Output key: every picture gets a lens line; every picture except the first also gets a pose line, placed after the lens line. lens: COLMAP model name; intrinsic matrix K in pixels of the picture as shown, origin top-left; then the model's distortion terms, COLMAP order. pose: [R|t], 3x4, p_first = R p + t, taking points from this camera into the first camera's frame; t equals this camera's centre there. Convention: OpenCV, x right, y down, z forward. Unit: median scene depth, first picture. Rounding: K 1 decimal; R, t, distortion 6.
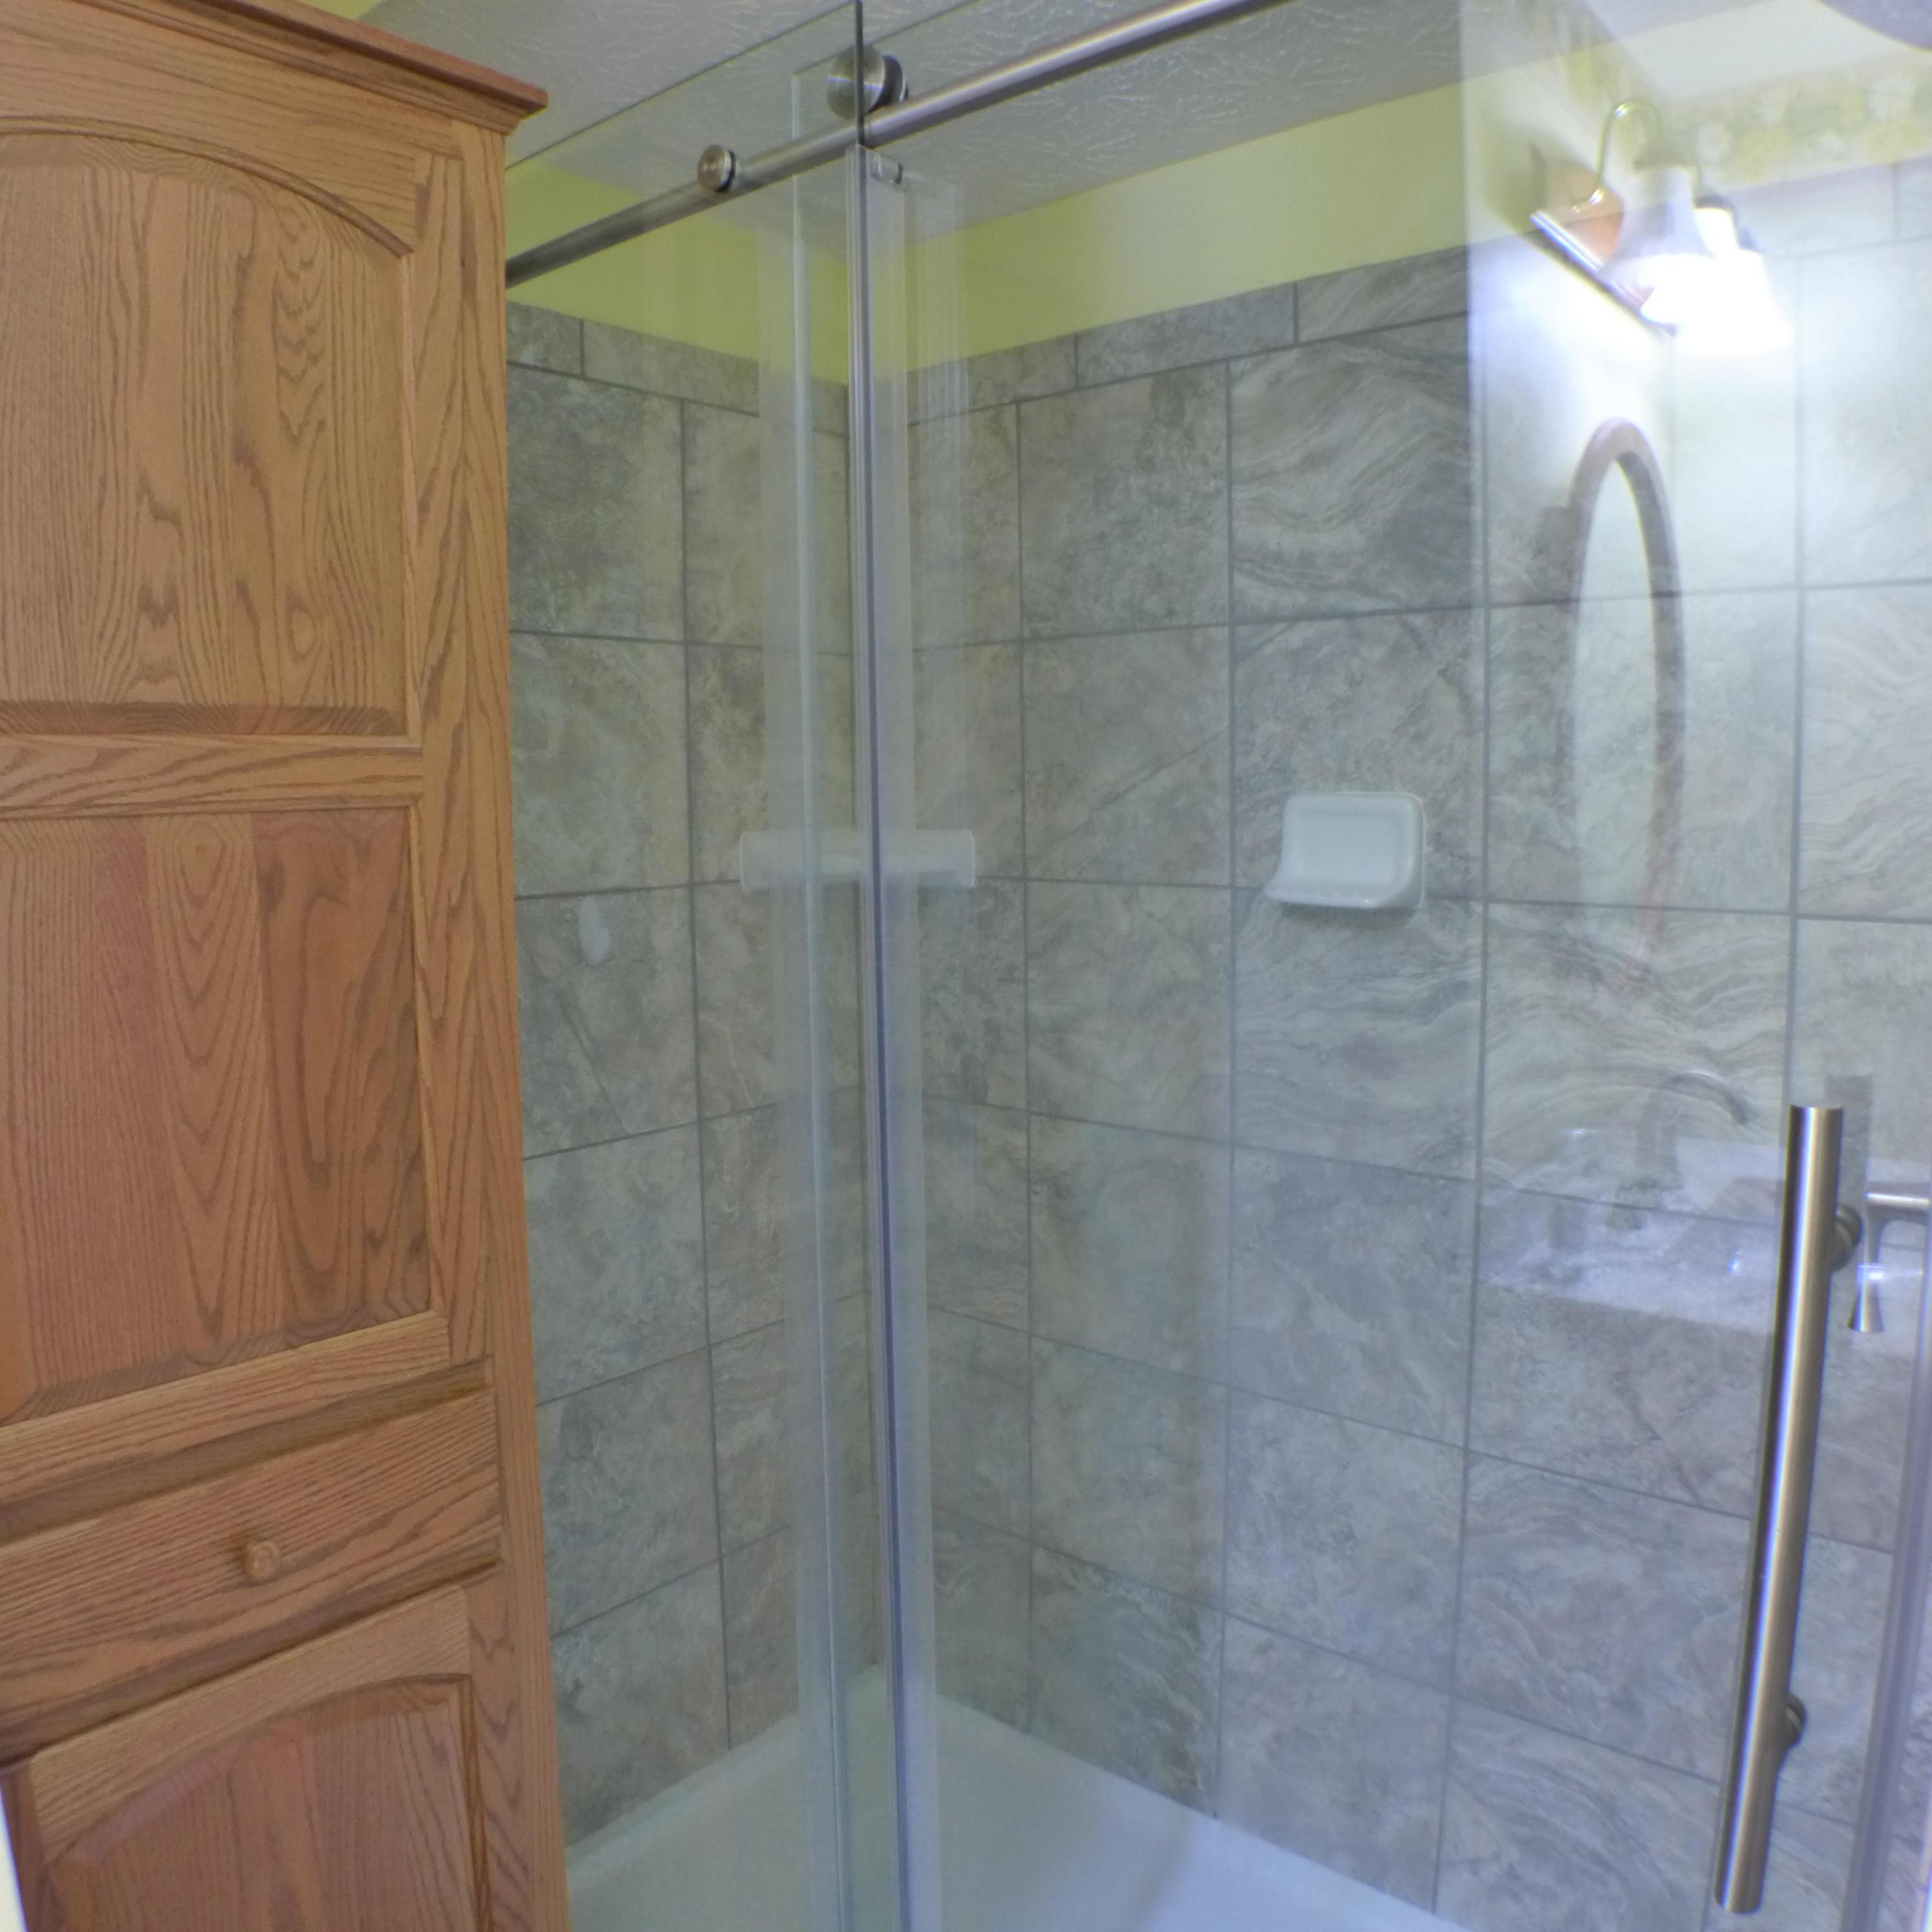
lens RADIAL K [[1503.4, 0, 938.2], [0, 1503.4, 930.7], [0, 0, 1]] dist [-0.153181, 0.056522]
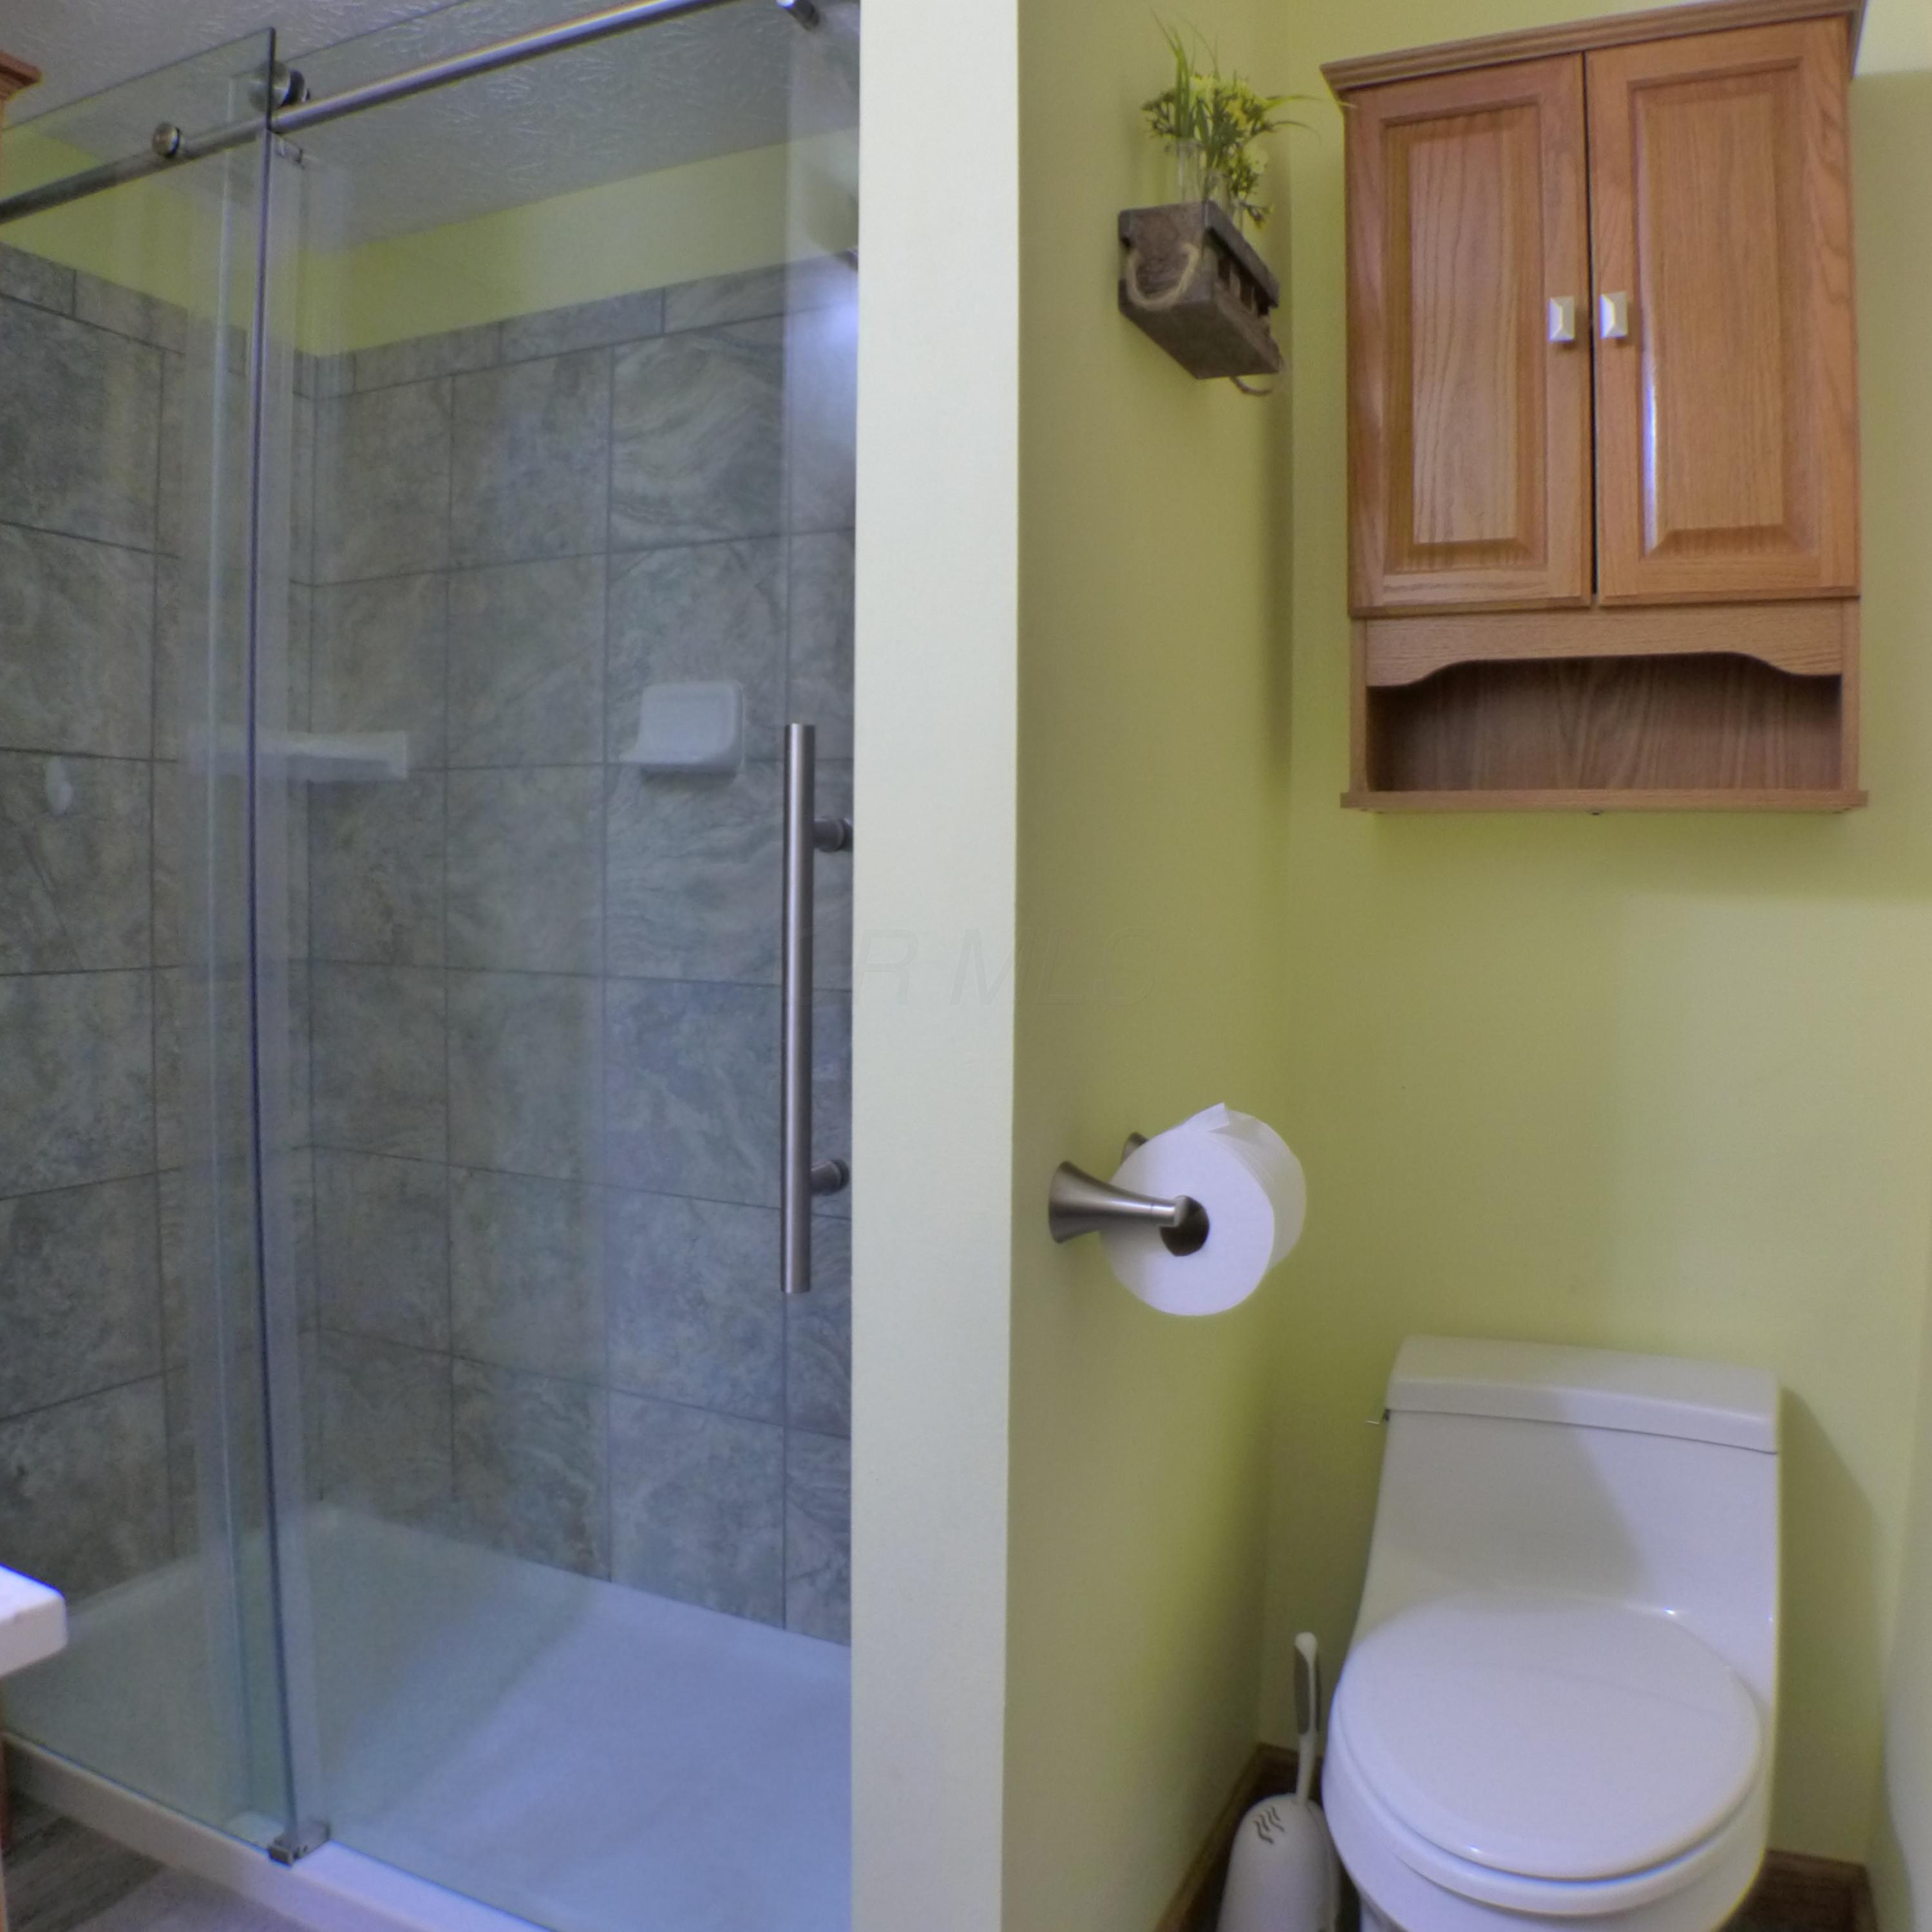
lens RADIAL K [[1579.3, 0, 966.0], [0, 1579.3, 966.0], [0, 0, 1]] dist [-0.156631, 0.054764]
pose [[0.962762, 0.015823, 0.269887, 0.138940], [-0.001399, 0.998564, -0.053554, 0.205855], [-0.270347, 0.051182, 0.961402, -0.309391]]
